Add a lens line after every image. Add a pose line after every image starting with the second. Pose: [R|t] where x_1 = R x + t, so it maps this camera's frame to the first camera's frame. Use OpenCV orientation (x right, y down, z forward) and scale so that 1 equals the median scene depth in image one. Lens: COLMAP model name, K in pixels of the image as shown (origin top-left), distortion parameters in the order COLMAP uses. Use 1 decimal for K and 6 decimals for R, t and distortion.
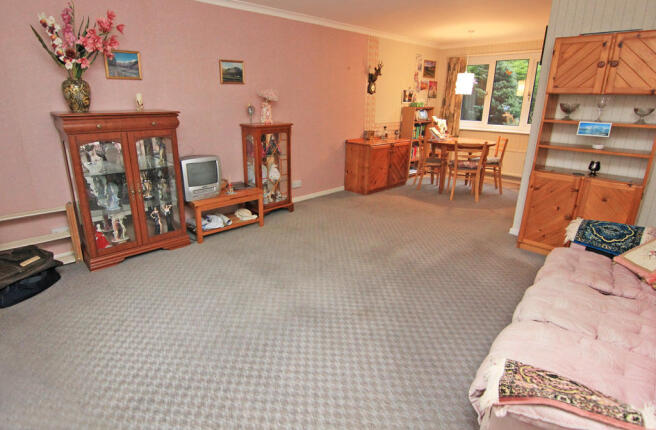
lens RADIAL K [[369.8, 0, 328.7], [0, 369.8, 209.5], [0, 0, 1]] dist [-0.005439, -0.001320]
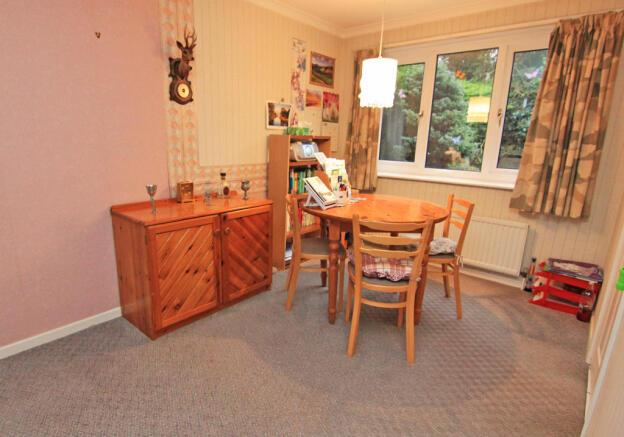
lens RADIAL K [[321.6, 0, 311.0], [0, 321.6, 222.5], [0, 0, 1]] dist [-0.007570, -0.000361]
pose [[0.996256, -0.011607, 0.085669, 0.216547], [0.015003, 0.999123, -0.039097, -0.132976], [-0.085140, 0.040236, 0.995556, 0.538334]]
